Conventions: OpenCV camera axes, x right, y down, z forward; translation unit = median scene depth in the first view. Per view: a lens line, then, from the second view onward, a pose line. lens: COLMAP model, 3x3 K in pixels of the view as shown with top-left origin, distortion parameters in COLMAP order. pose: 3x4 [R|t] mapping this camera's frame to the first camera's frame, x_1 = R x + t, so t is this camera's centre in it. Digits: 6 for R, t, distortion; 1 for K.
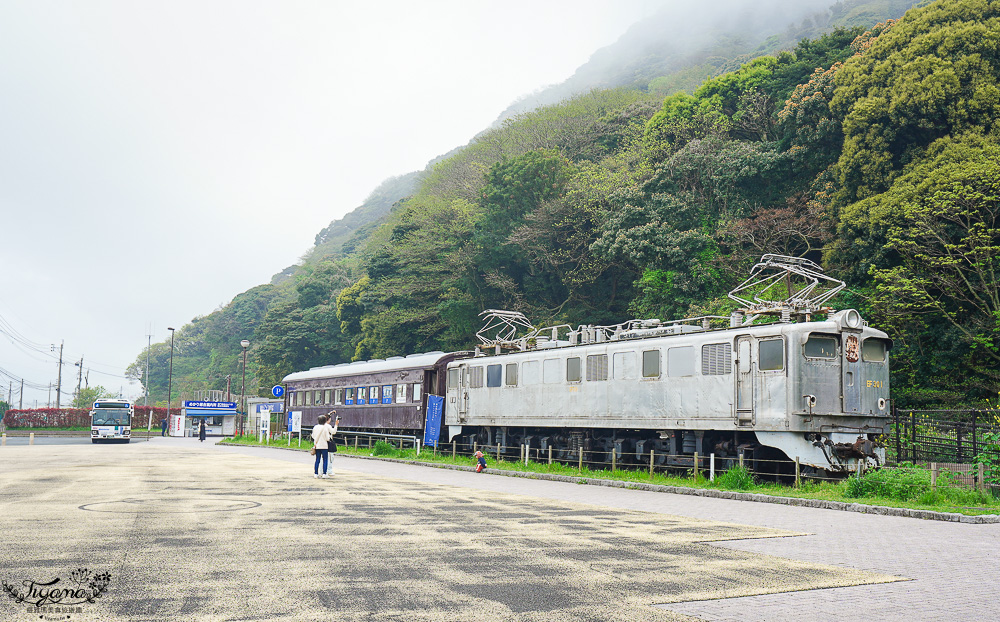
lens RADIAL K [[1030.3, 0, 500.9], [0, 1030.3, 311.1], [0, 0, 1]] dist [-0.014163, 0.000000]
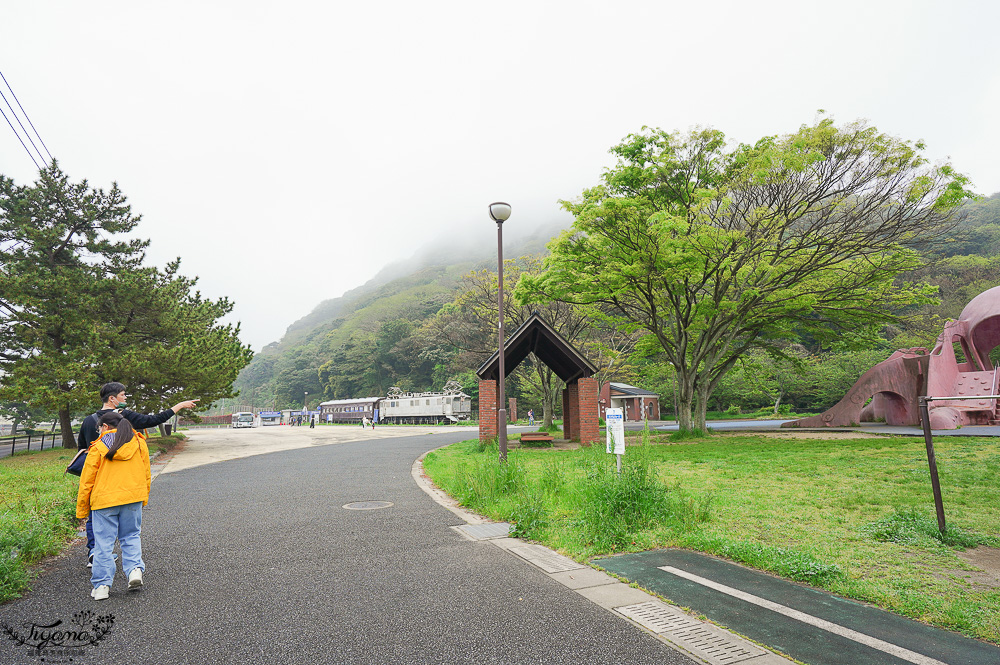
lens RADIAL K [[514.8, 0, 498.2], [0, 514.8, 333.0], [0, 0, 1]] dist [-0.001561, -0.000380]
pose [[0.973117, 0.000865, 0.230312, -0.042209], [0.010264, 0.998837, -0.047116, -0.071987], [-0.230084, 0.048213, 0.971976, -0.668322]]
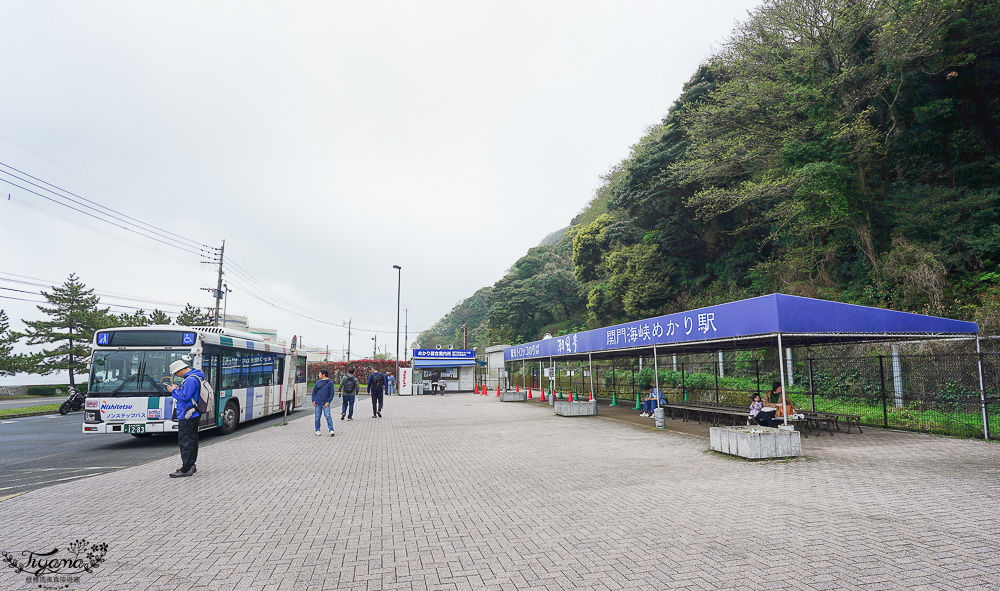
lens RADIAL K [[497.0, 0, 499.8], [0, 497.0, 297.9], [0, 0, 1]] dist [0.000451, 0.000004]
pose [[0.981177, -0.049630, -0.186623, -0.282941], [0.042249, 0.998167, -0.043326, 0.114154], [0.188431, 0.034626, 0.981476, 1.075492]]
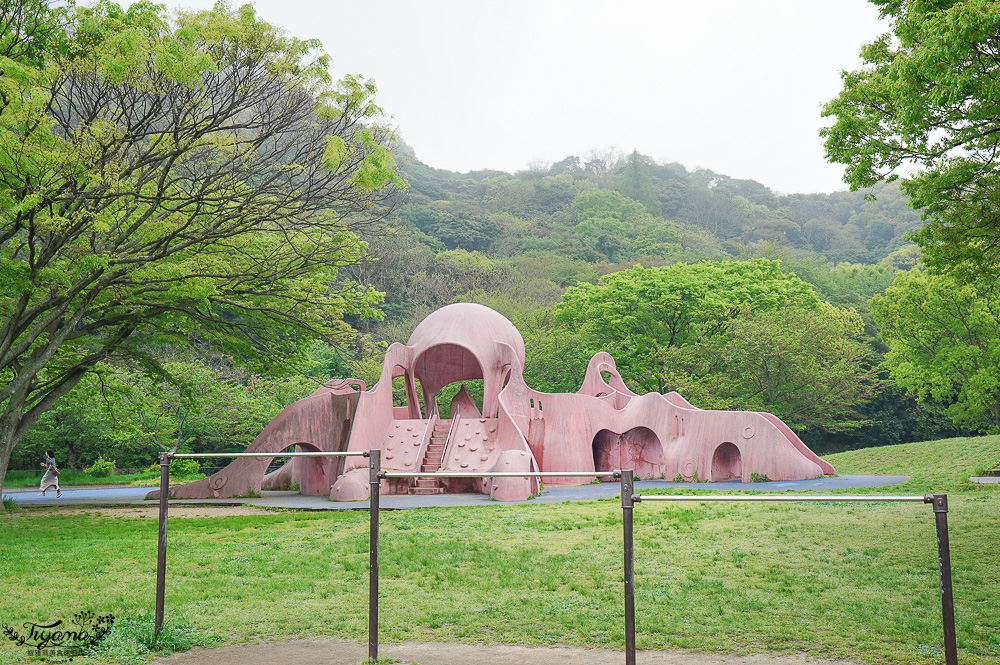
lens RADIAL K [[1013.4, 0, 499.9], [0, 1013.4, 332.3], [0, 0, 1]] dist [0.010834, 0.000000]
pose [[0.539182, 0.093437, 0.836990, -0.018115], [-0.080899, 0.994977, -0.058959, -0.086118], [-0.838295, -0.035922, 0.544033, -0.810726]]
